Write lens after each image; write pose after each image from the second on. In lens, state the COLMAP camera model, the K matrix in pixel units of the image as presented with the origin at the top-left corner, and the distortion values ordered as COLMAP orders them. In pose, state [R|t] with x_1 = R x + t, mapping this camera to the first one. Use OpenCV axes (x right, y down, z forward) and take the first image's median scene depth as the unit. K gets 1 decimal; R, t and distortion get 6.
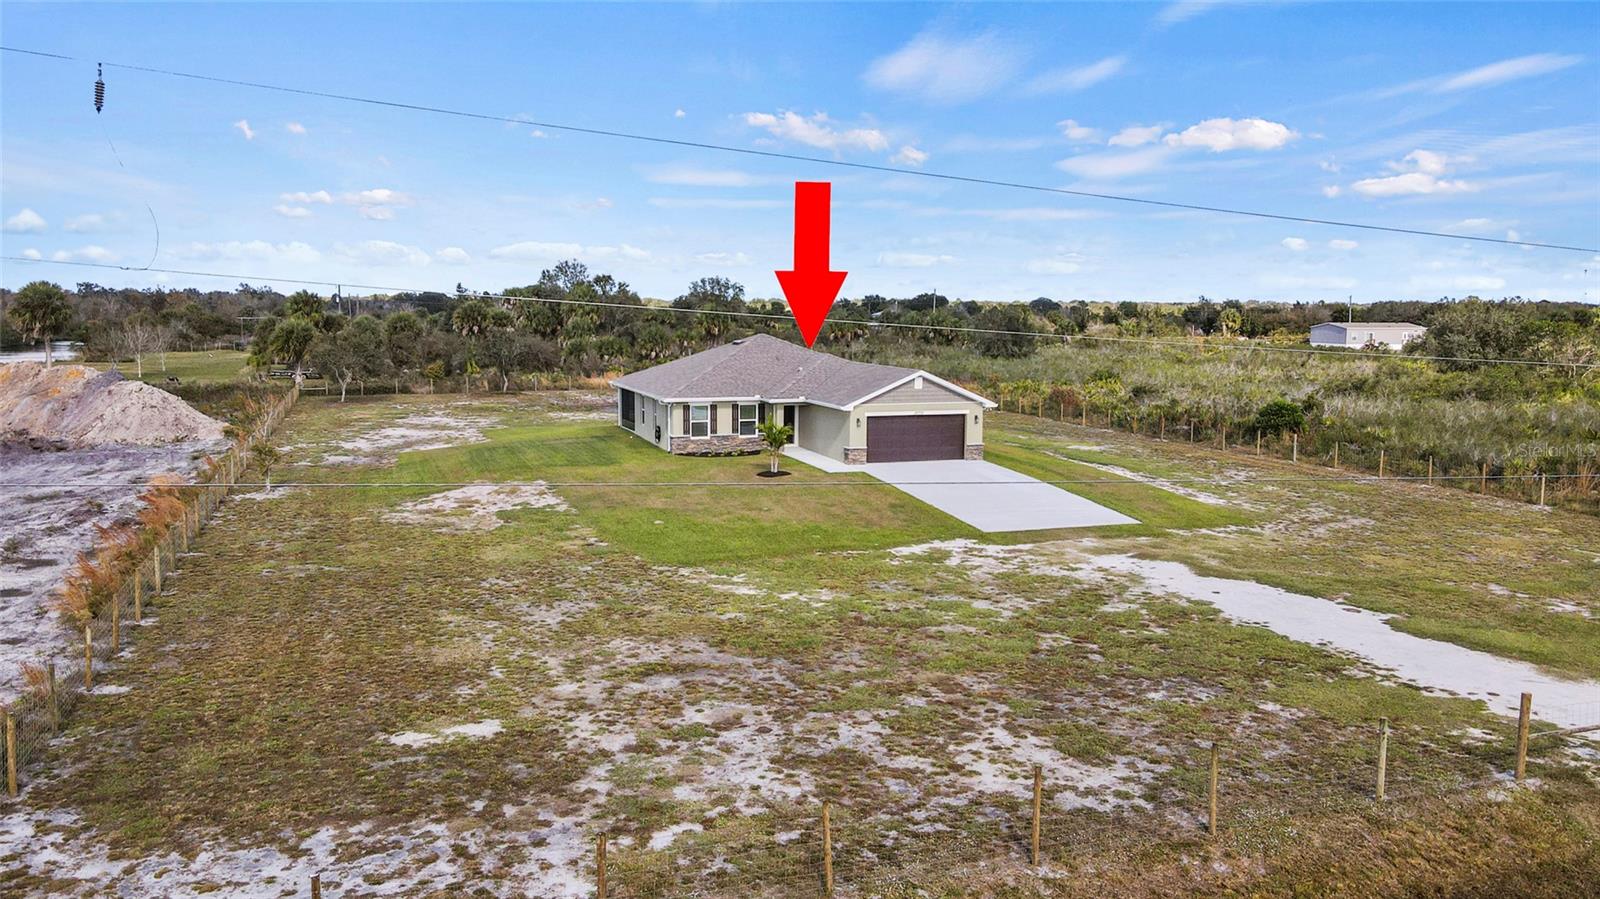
lens RADIAL K [[1188.0, 0, 794.7], [0, 1188.0, 407.8], [0, 0, 1]] dist [0.003368, 0.011956]
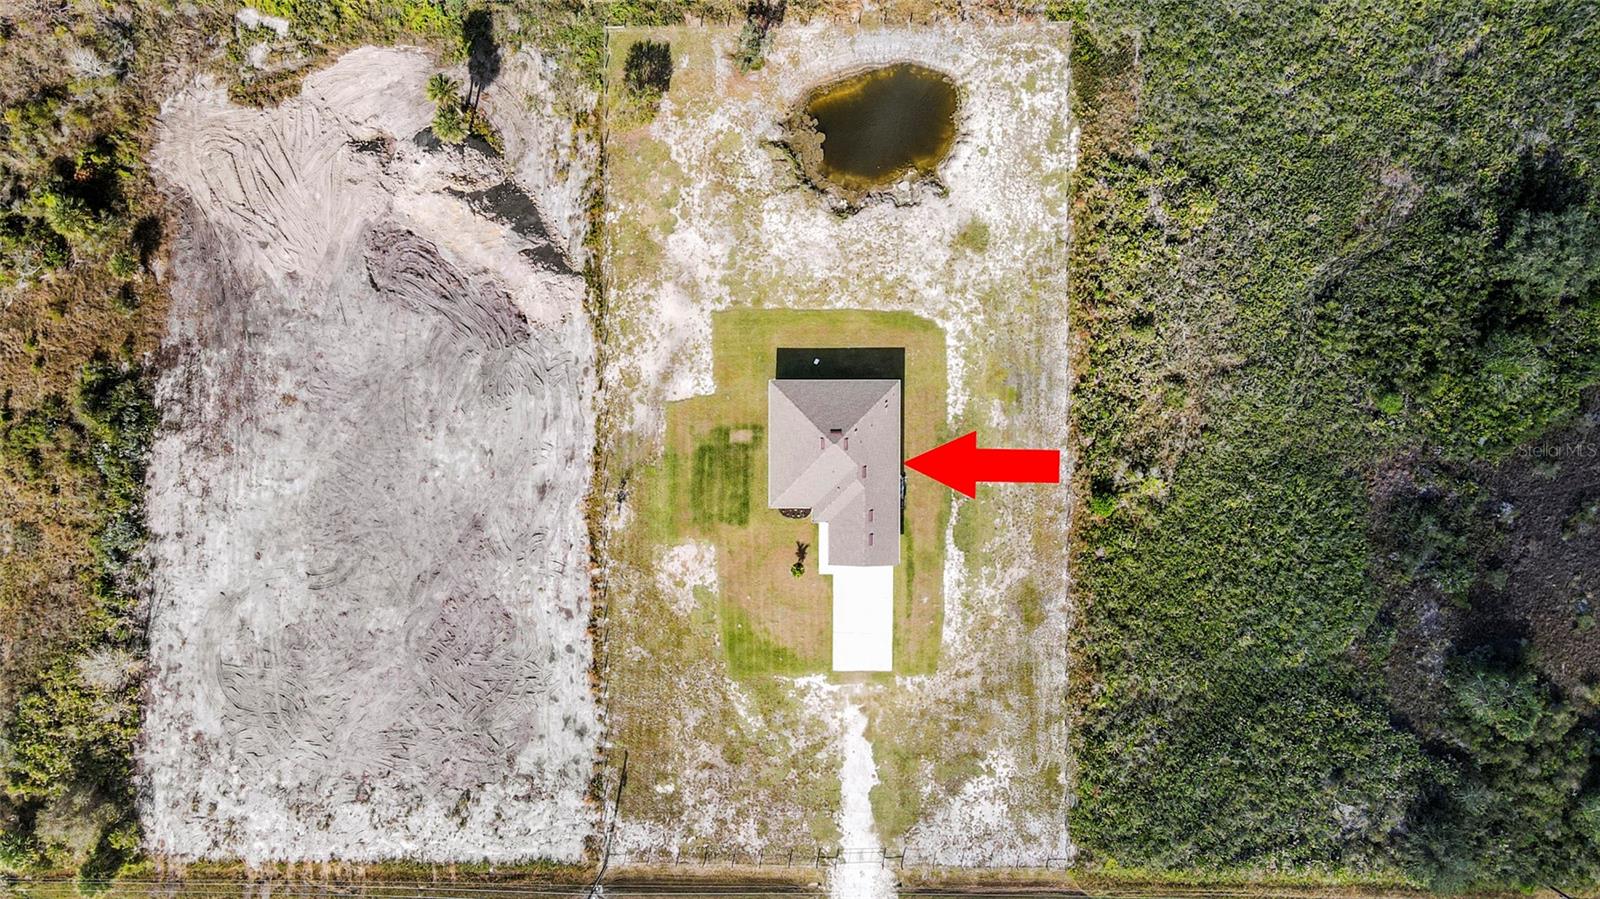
lens RADIAL K [[1183.3, 0, 791.9], [0, 1183.3, 448.9], [0, 0, 1]] dist [-0.001355, 0.025061]
pose [[0.940073, 0.339235, -0.034382, -0.029046], [0.010317, 0.072490, 0.997316, -2.468201], [0.340817, -0.937905, 0.064645, 1.040106]]
